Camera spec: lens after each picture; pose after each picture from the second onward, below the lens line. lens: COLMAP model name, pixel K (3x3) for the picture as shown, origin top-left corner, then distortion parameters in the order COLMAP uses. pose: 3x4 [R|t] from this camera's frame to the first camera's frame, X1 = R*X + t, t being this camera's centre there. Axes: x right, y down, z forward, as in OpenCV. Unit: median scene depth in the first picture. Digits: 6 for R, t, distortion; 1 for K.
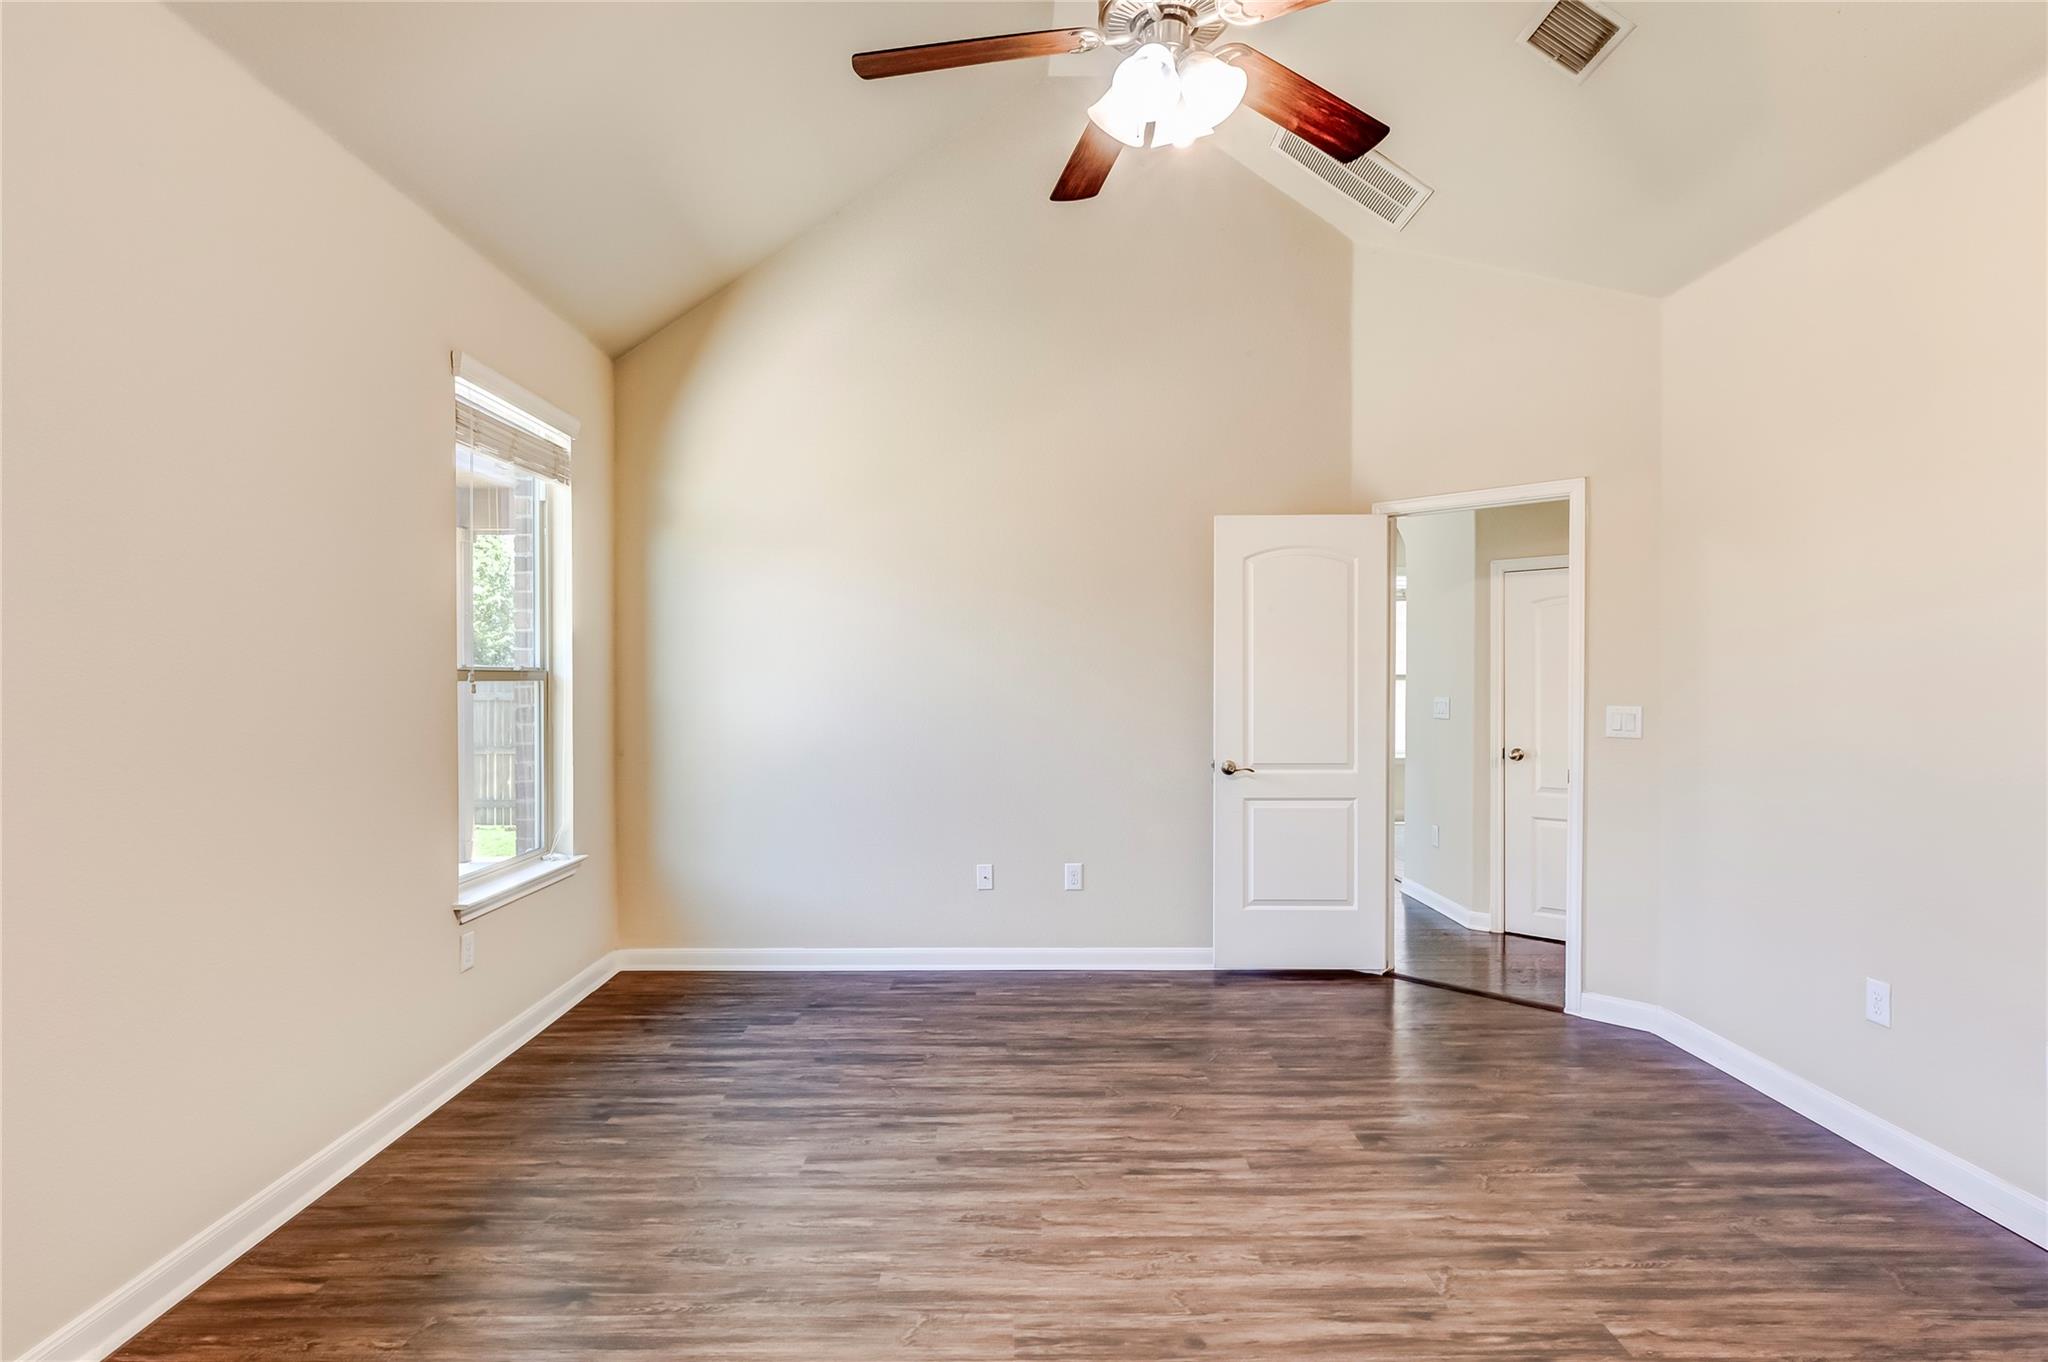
lens RADIAL K [[1048.8, 0, 1032.7], [0, 1048.8, 687.4], [0, 0, 1]] dist [-0.000490, 0.000591]
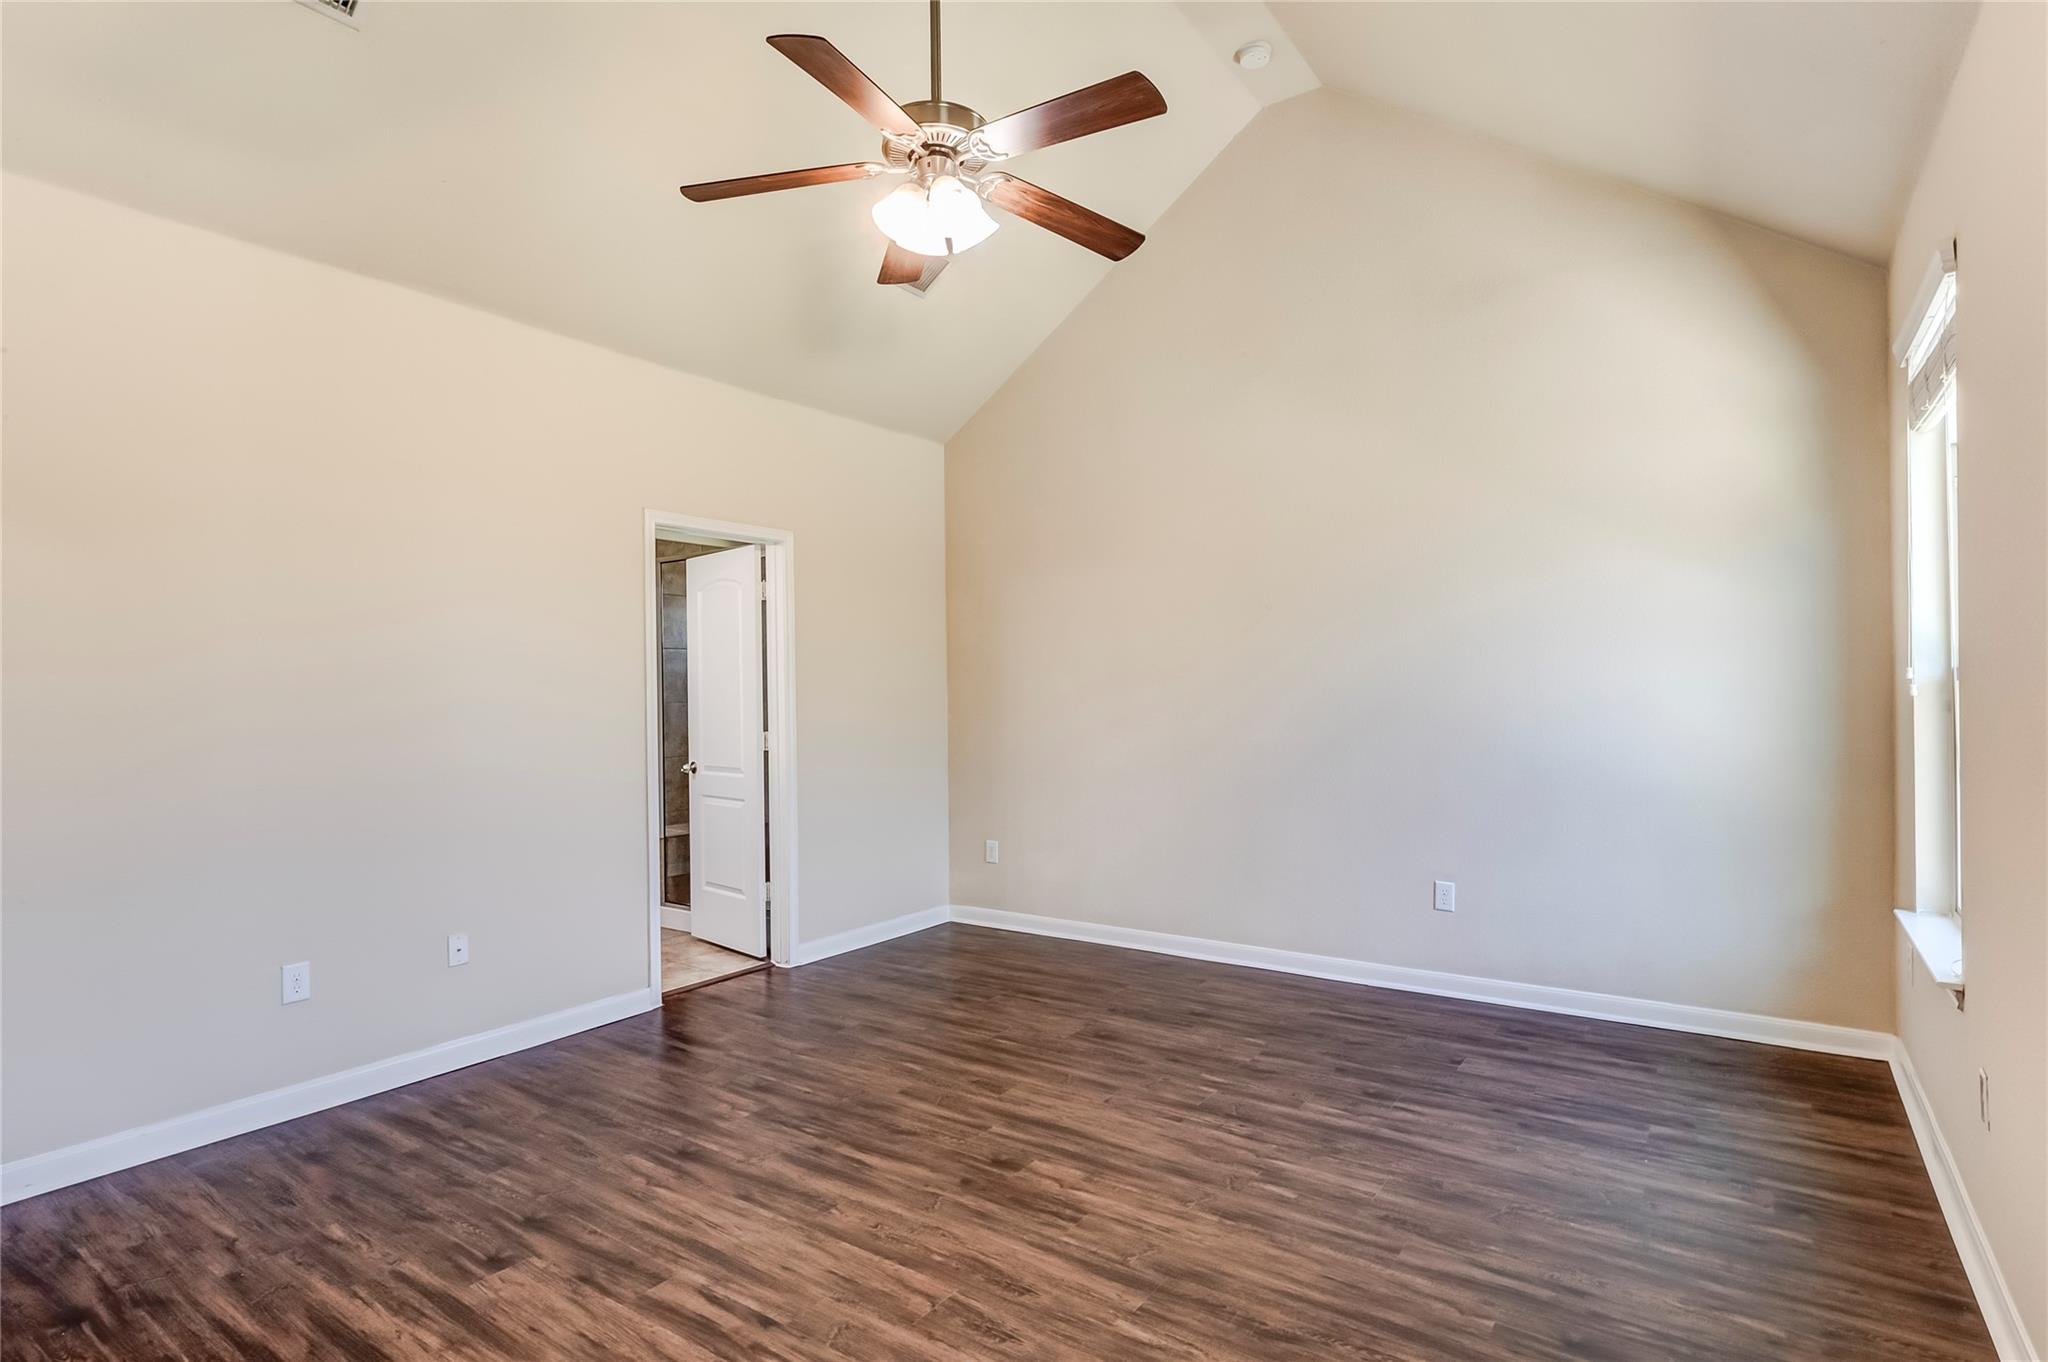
lens RADIAL K [[1048.8, 0, 1027.1], [0, 1048.8, 645.3], [0, 0, 1]] dist [-0.000490, 0.000591]
pose [[-0.810716, 0.033194, 0.584498, -0.563641], [0.016897, 0.999302, -0.033314, -0.013798], [-0.585196, -0.017132, -0.810711, 1.616464]]
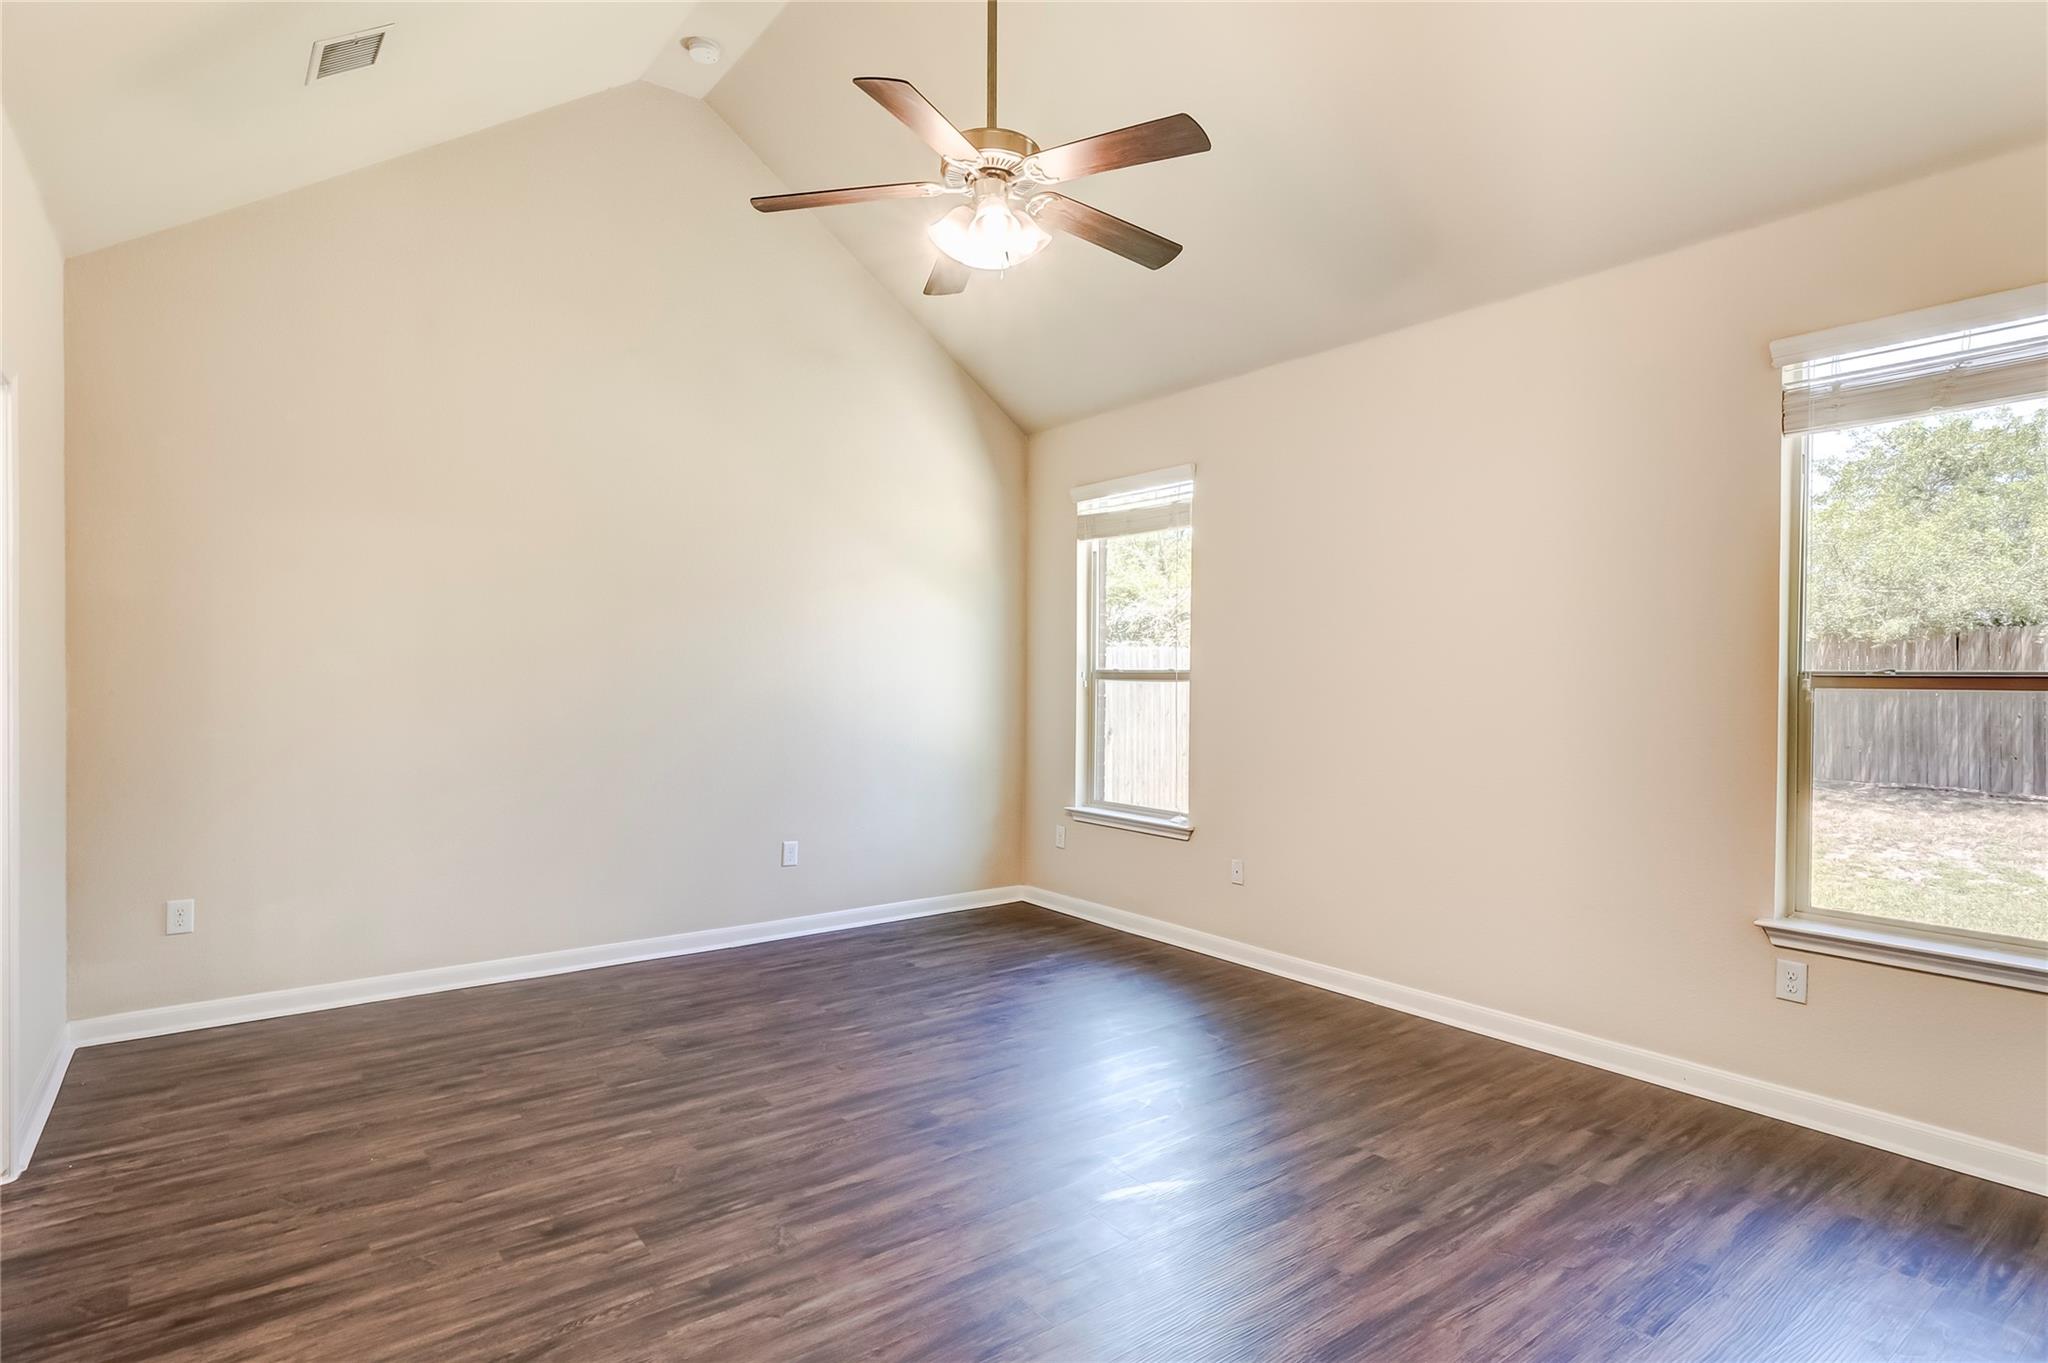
lens RADIAL K [[1048.8, 0, 1029.2], [0, 1048.8, 723.0], [0, 0, 1]] dist [-0.000490, 0.000591]
pose [[-0.803457, 0.019456, -0.595044, 0.708054], [-0.013374, 0.998624, 0.050711, -0.017571], [0.595212, 0.048702, -0.802091, 1.722132]]
